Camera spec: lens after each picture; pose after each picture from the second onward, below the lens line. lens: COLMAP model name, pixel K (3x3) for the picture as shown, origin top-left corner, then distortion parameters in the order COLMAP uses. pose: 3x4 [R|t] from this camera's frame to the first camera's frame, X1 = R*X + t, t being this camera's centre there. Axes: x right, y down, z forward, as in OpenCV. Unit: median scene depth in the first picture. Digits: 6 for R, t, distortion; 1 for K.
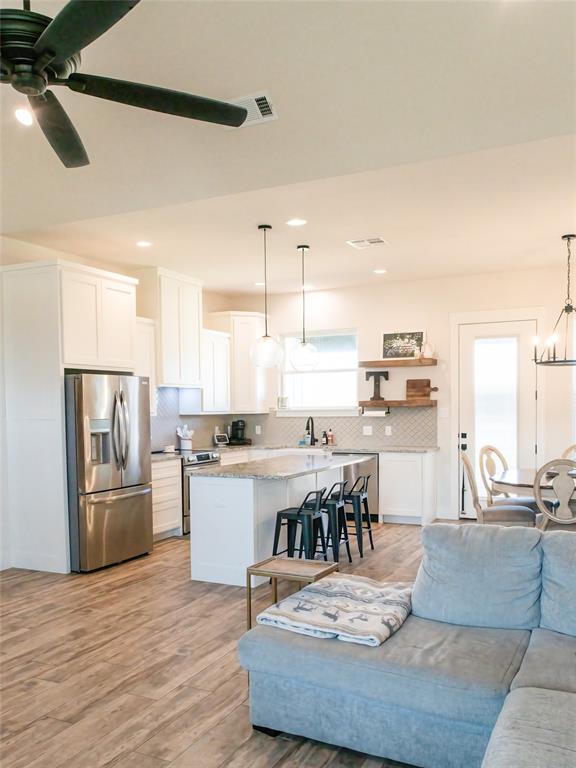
lens RADIAL K [[676.5, 0, 285.7], [0, 676.5, 430.8], [0, 0, 1]] dist [0.017893, -0.003386]
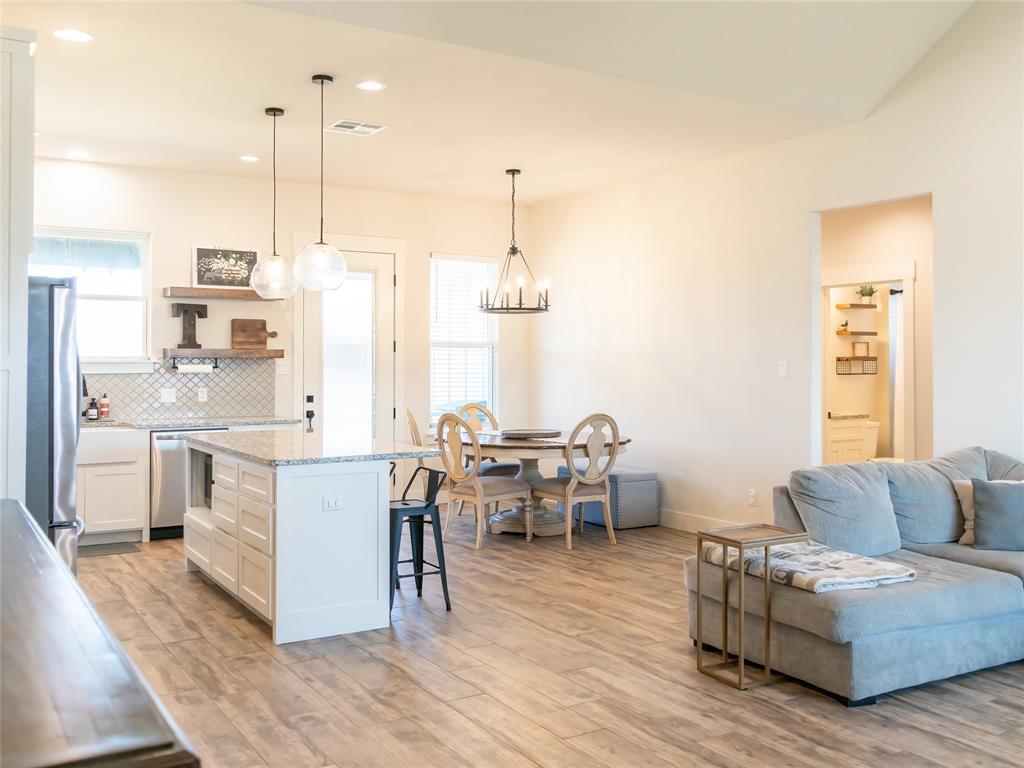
lens RADIAL K [[973.9, 0, 506.4], [0, 973.9, 342.8], [0, 0, 1]] dist [0.016133, 0.000000]
pose [[0.519153, 0.031328, 0.854107, -0.901003], [0.026896, 0.998234, -0.052962, 0.011361], [-0.854258, 0.050468, 0.517393, 0.450790]]
